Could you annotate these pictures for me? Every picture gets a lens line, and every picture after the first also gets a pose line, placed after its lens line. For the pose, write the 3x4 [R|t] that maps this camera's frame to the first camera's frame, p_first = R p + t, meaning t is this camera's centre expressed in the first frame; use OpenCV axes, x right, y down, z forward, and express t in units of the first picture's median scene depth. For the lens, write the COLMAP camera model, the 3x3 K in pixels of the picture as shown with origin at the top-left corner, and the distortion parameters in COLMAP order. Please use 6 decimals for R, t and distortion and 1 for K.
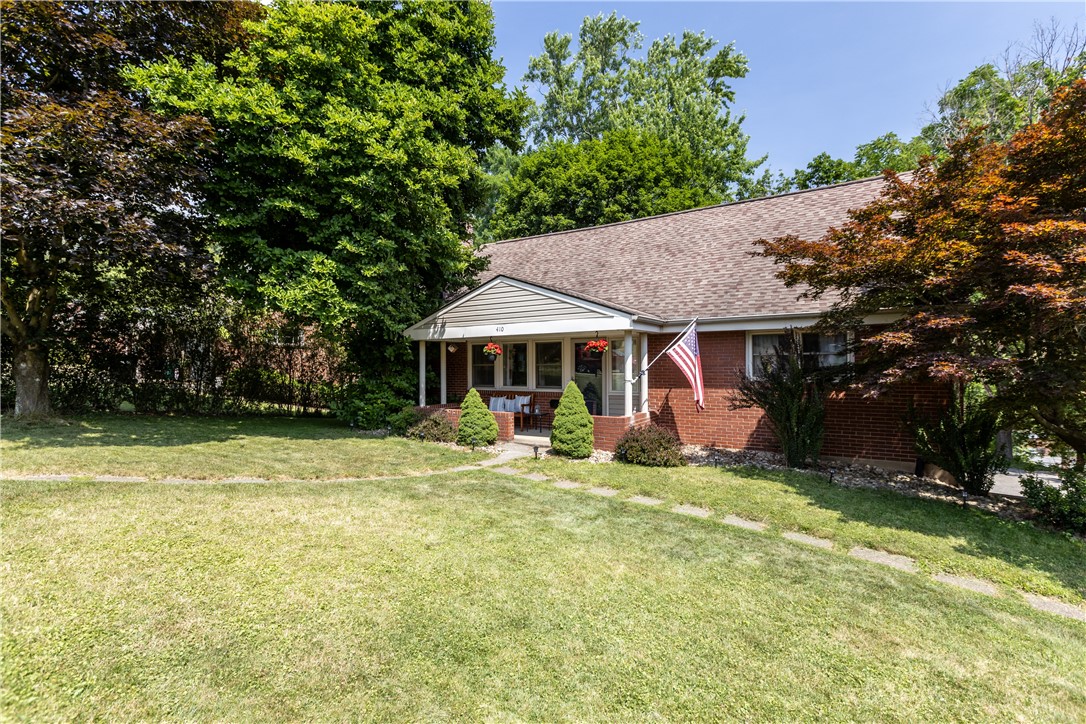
lens RADIAL K [[489.1, 0, 543.3], [0, 489.1, 359.7], [0, 0, 1]] dist [0.000607, -0.002303]
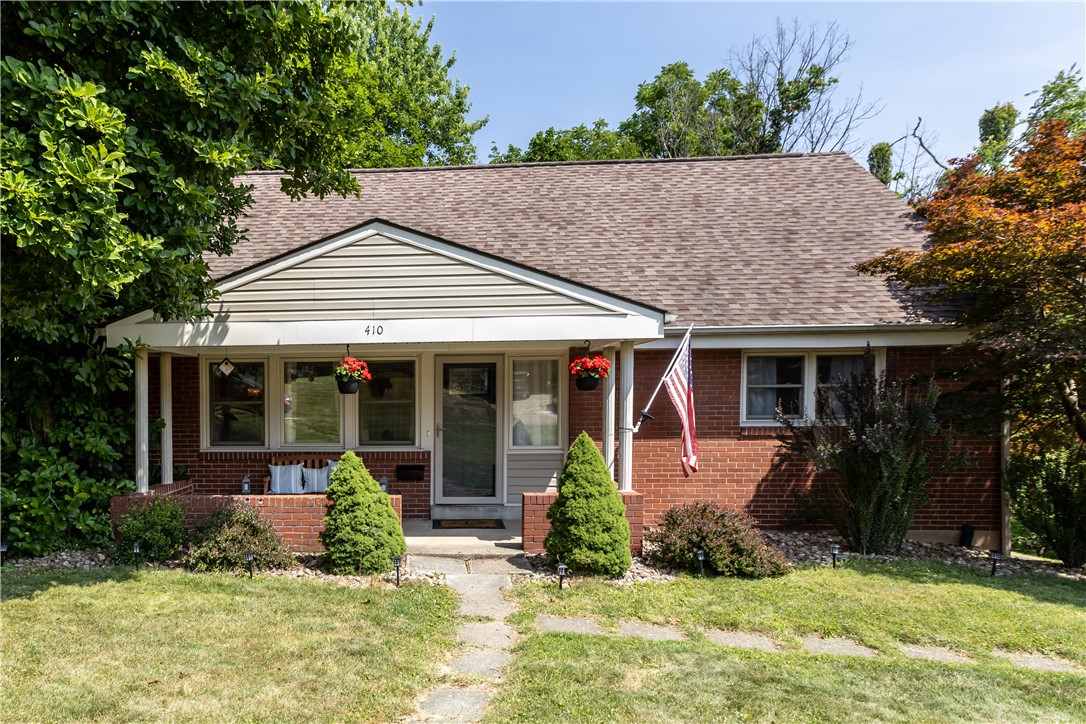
lens RADIAL K [[690.9, 0, 415.1], [0, 690.9, 417.5], [0, 0, 1]] dist [0.000194, 0.002097]
pose [[0.884154, -0.010787, 0.467072, -0.382335], [-0.003331, 0.999562, 0.029390, 0.005683], [-0.467184, -0.027541, 0.883731, 0.358964]]
